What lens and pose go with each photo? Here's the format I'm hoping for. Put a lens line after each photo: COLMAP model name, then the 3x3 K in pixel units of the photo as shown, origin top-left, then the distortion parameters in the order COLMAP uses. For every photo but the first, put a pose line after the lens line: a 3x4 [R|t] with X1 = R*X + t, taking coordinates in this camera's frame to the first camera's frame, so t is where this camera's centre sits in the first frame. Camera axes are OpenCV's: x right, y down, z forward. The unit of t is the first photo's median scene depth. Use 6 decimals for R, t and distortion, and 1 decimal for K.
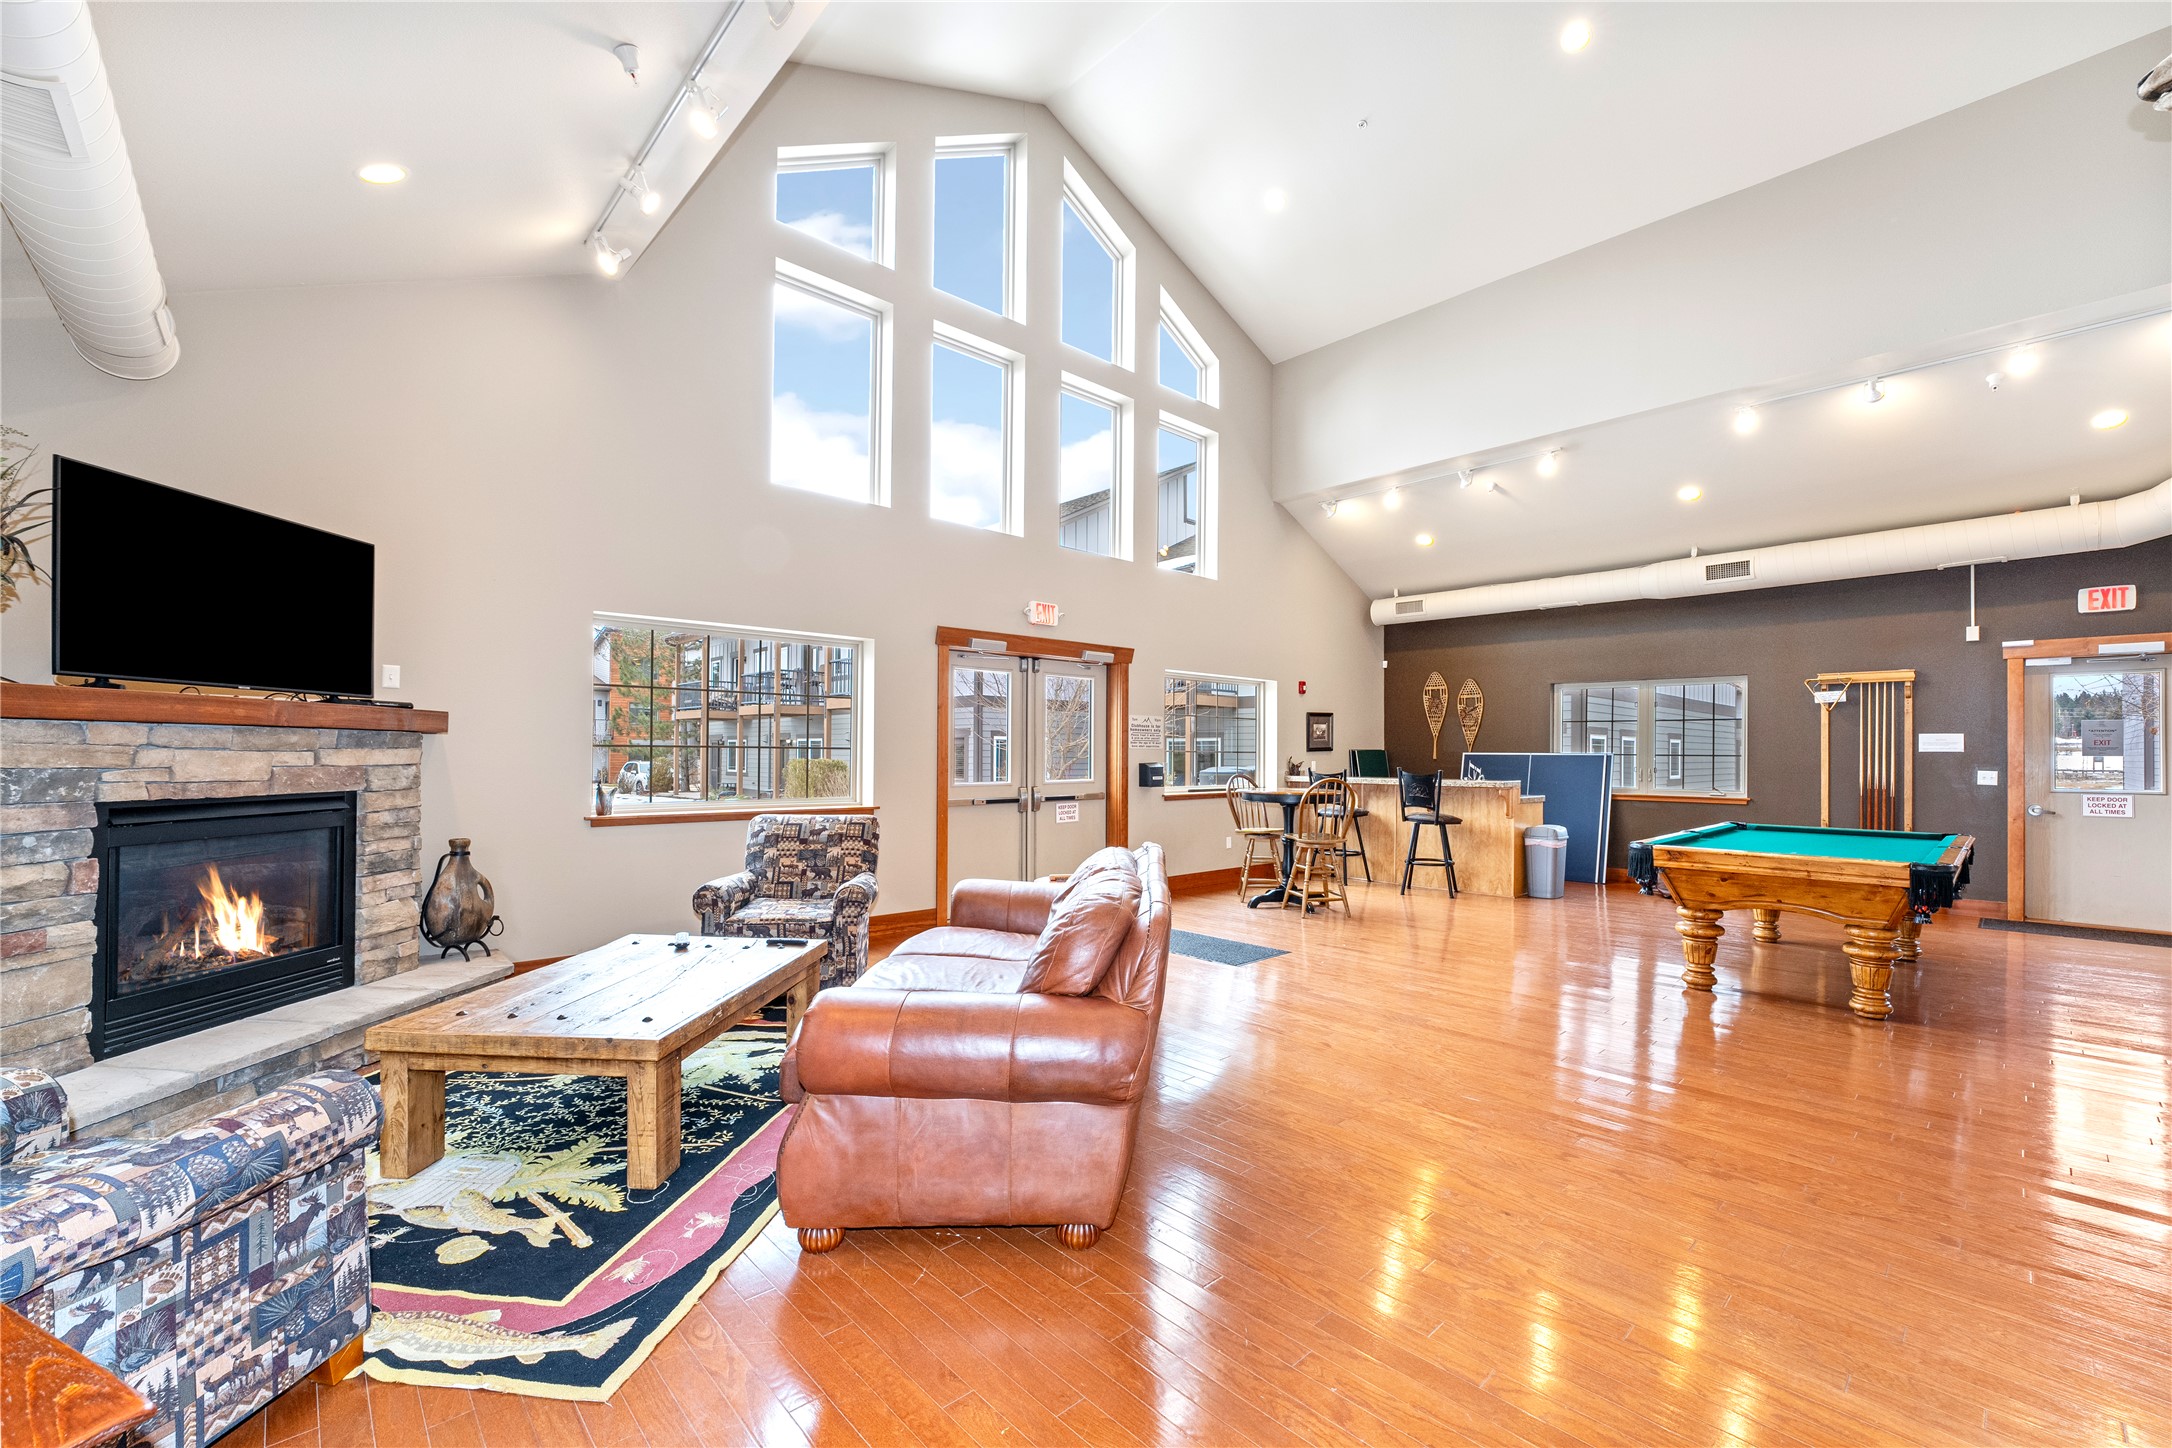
lens RADIAL K [[881.0, 0, 1082.0], [0, 881.0, 748.5], [0, 0, 1]] dist [-0.017724, 0.000329]
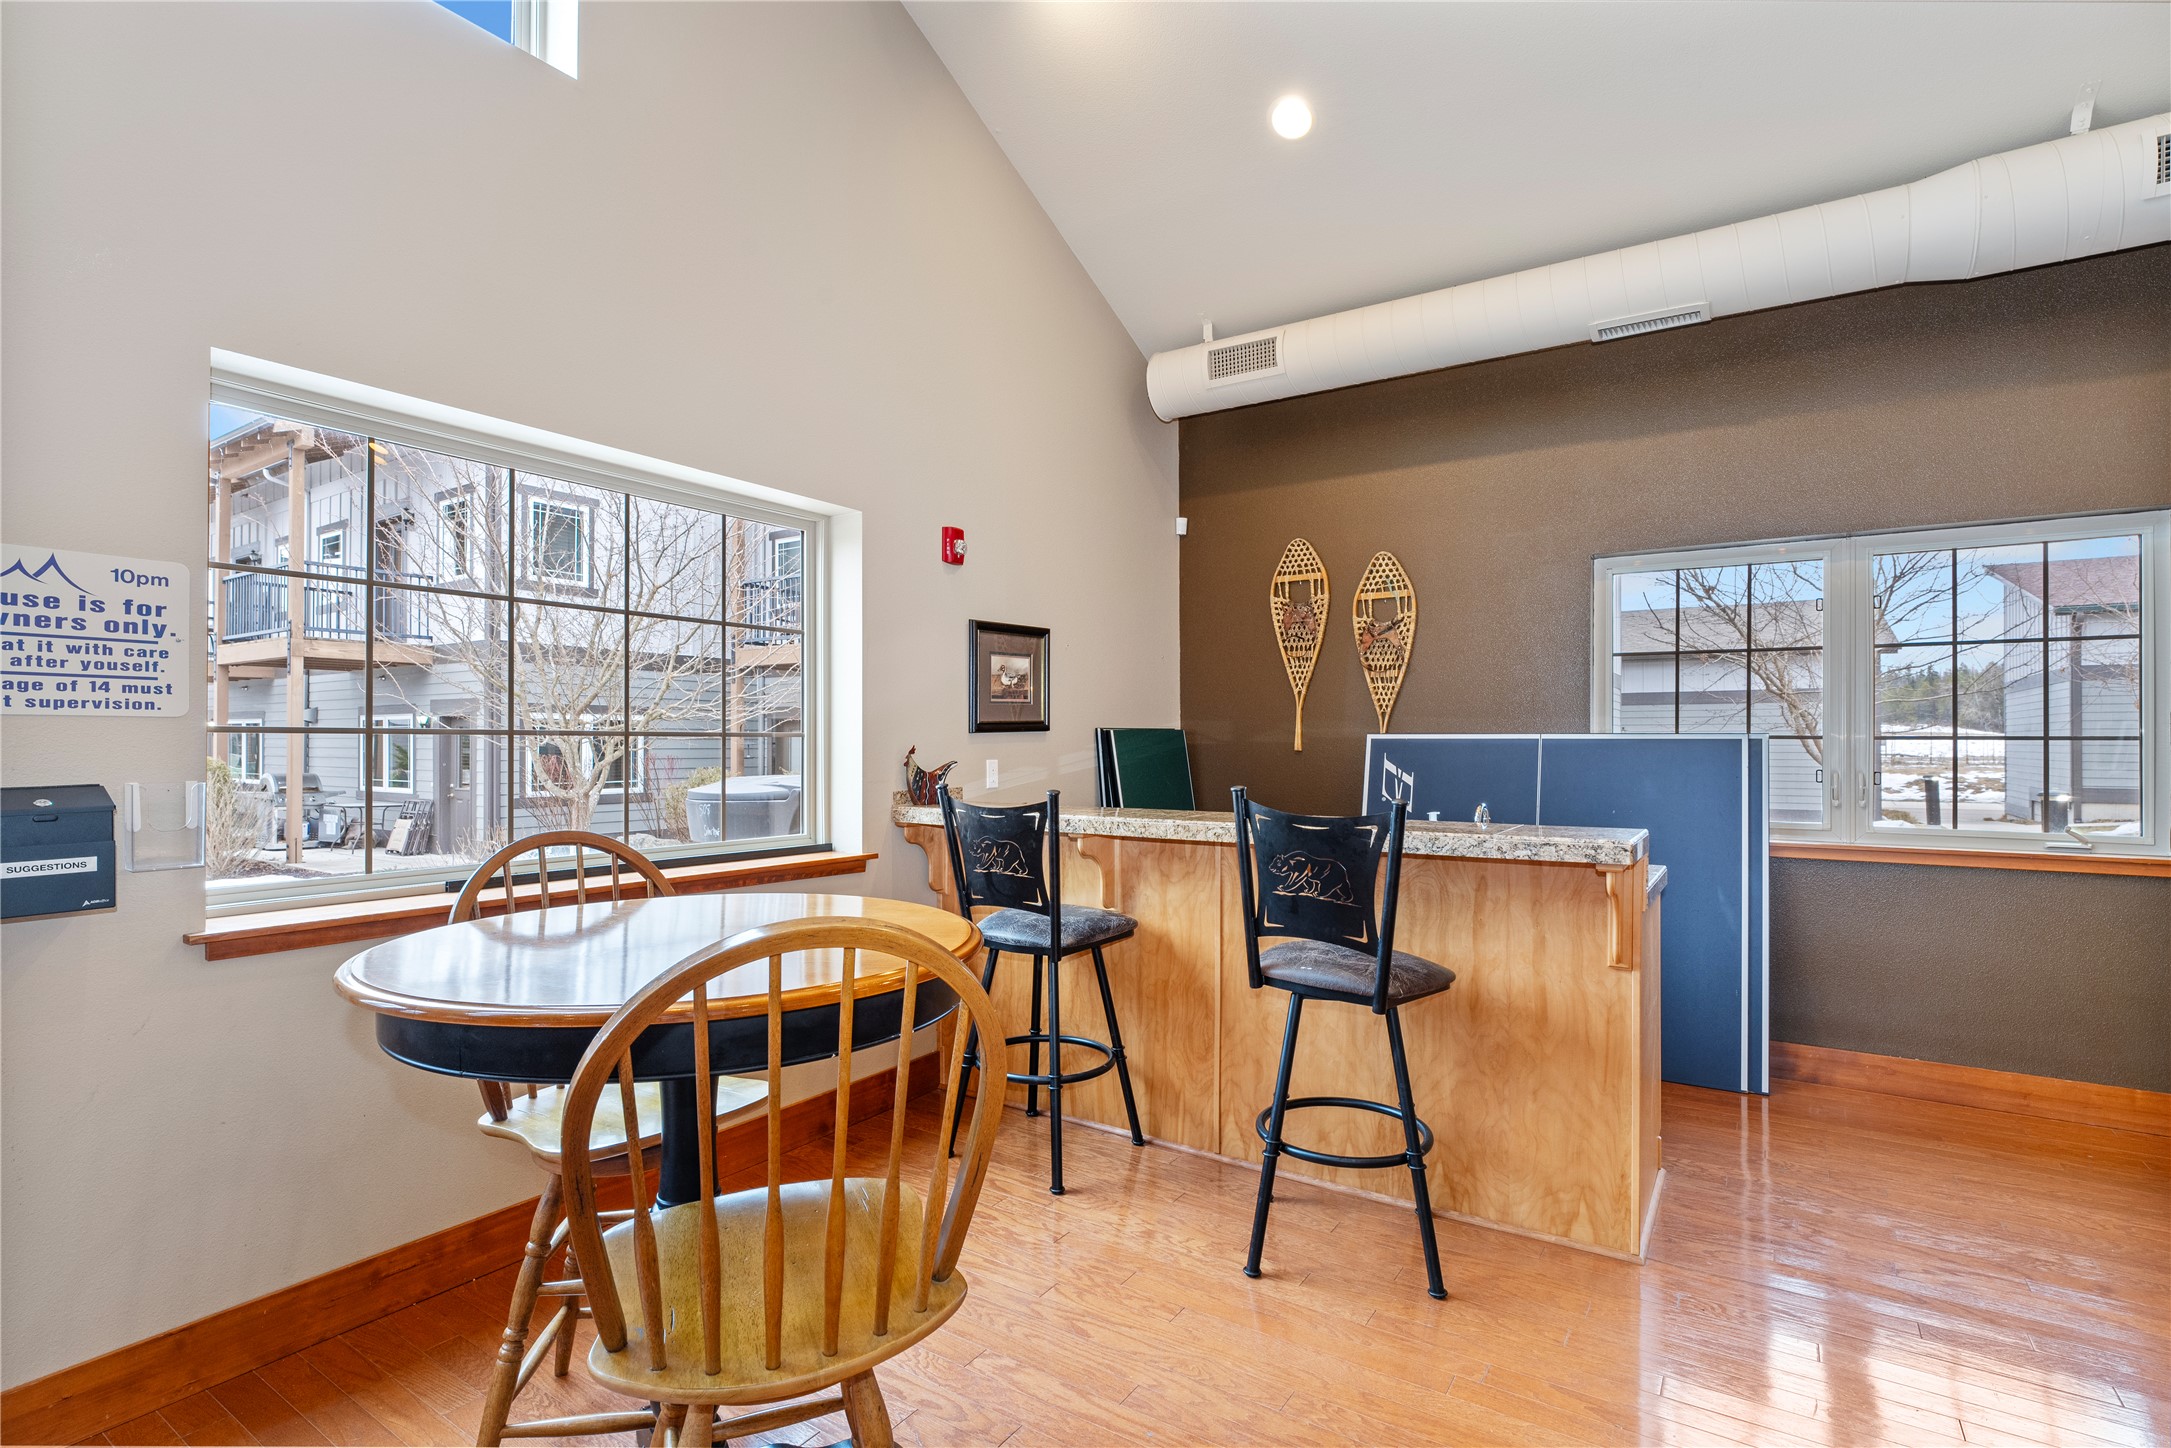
lens RADIAL K [[1038.4, 0, 1092.0], [0, 1038.4, 739.2], [0, 0, 1]] dist [0.000945, 0.000131]
pose [[0.968794, -0.004544, 0.247827, 0.246317], [0.003976, 0.999988, 0.002791, 0.006462], [-0.247836, -0.001718, 0.968800, 0.724960]]
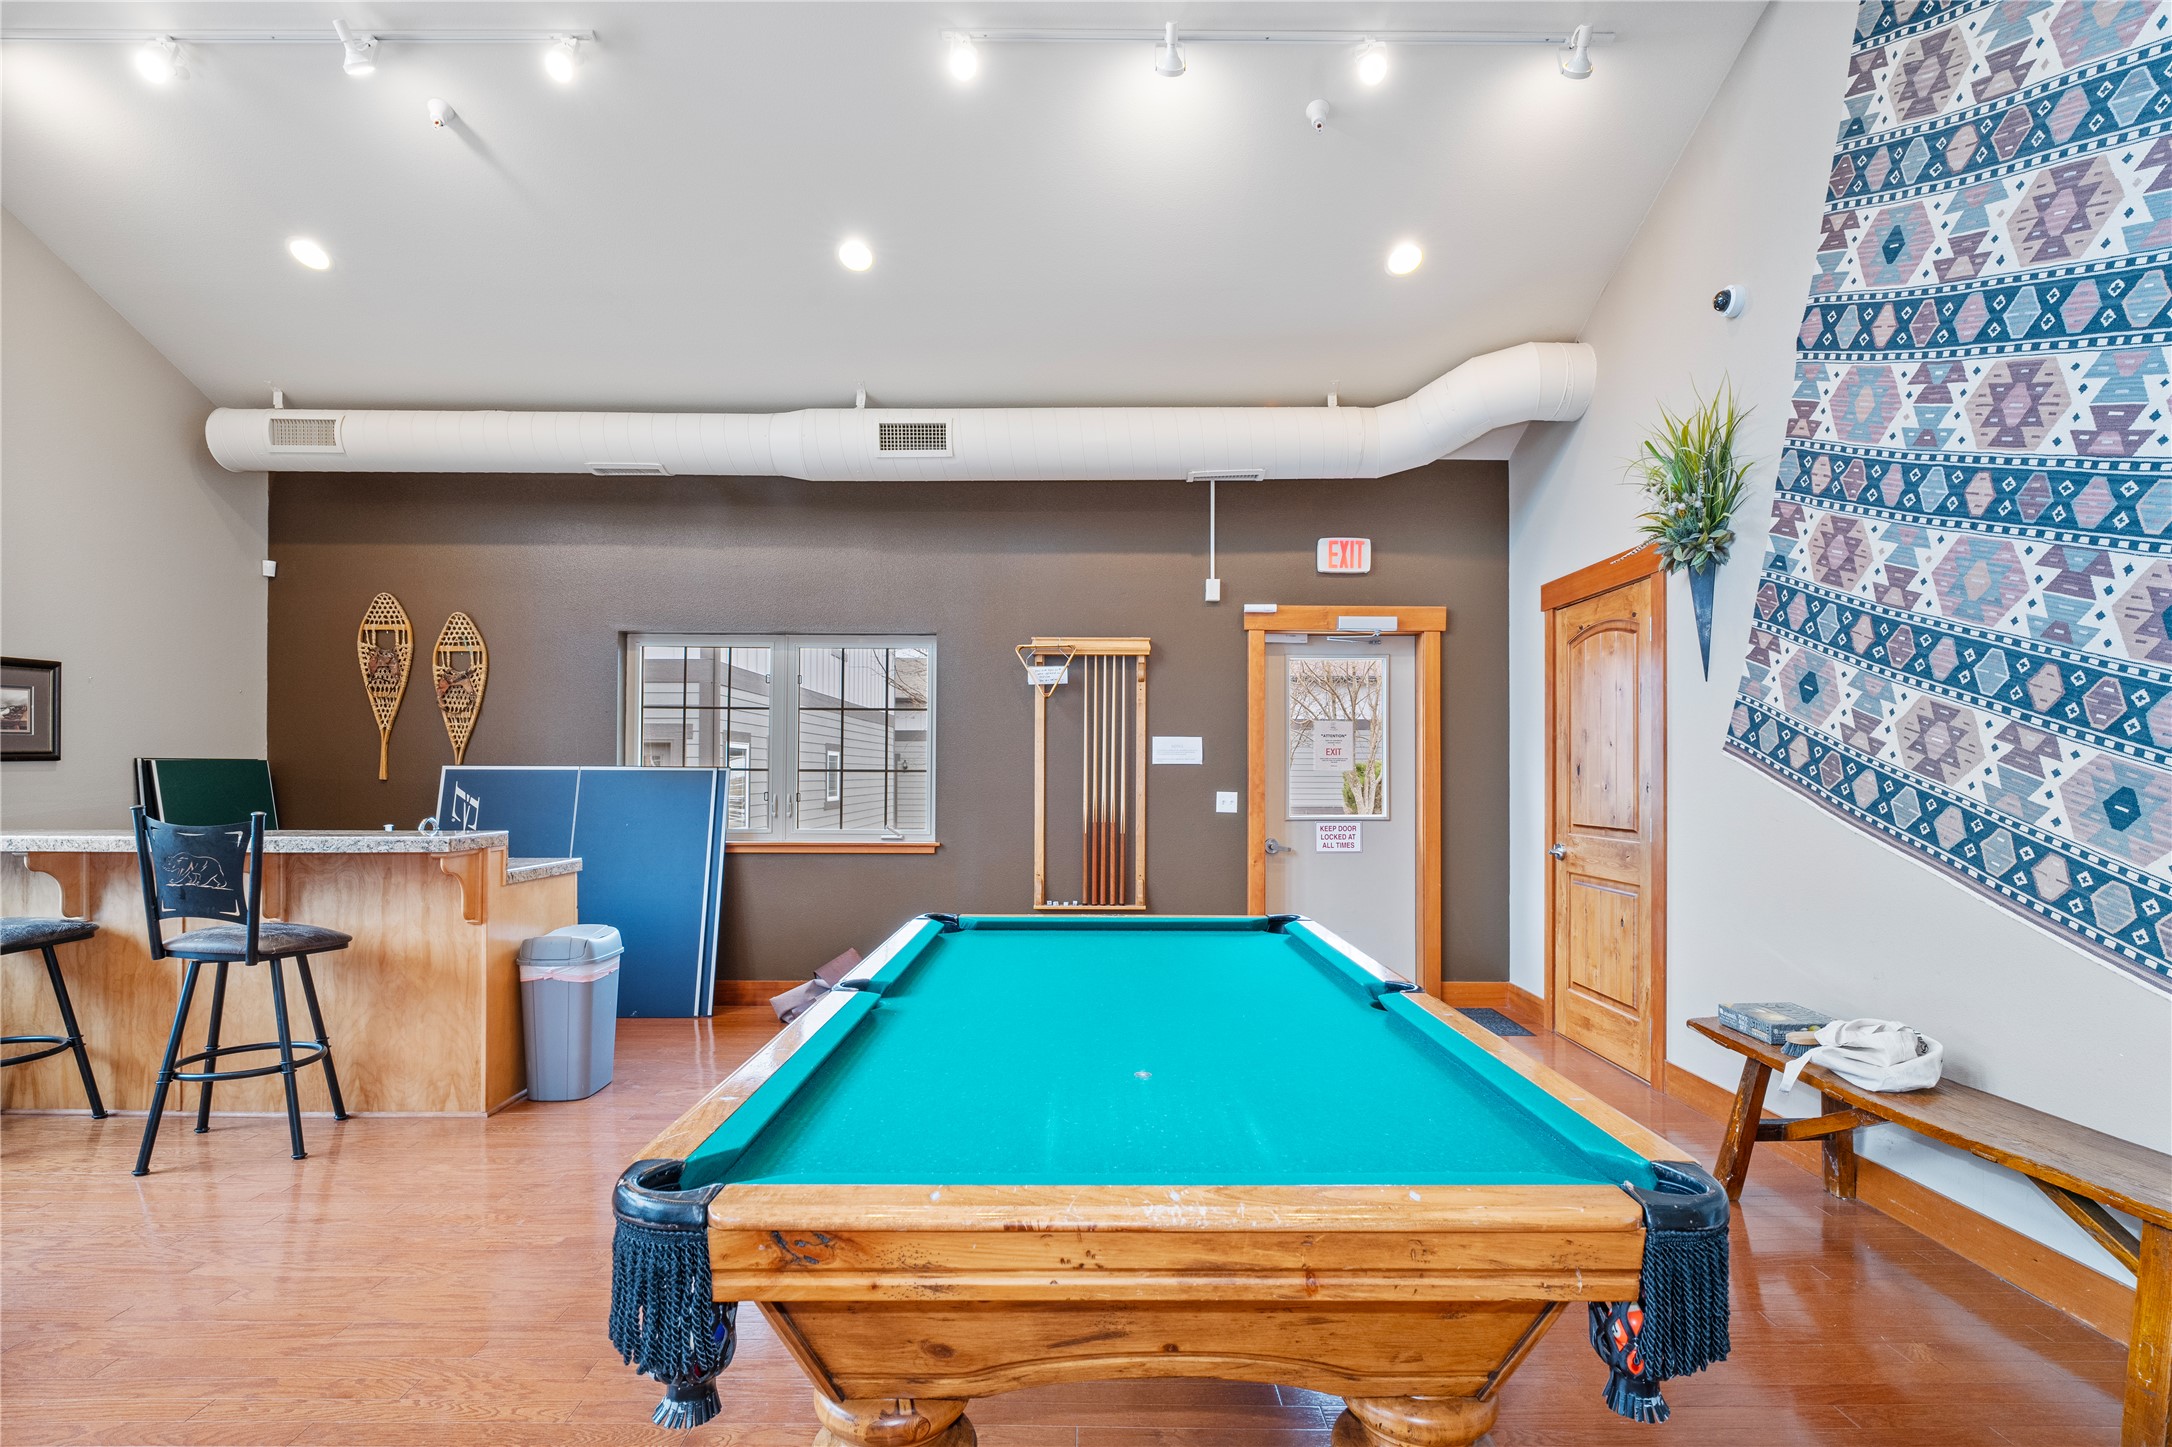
lens RADIAL K [[1057.5, 0, 1091.4], [0, 1057.5, 763.8], [0, 0, 1]] dist [-0.002745, -0.000743]
pose [[0.671919, 0.003539, 0.740616, 0.312950], [-0.002898, 0.999993, -0.002149, 0.005061], [-0.740619, -0.000702, 0.671925, 0.453662]]
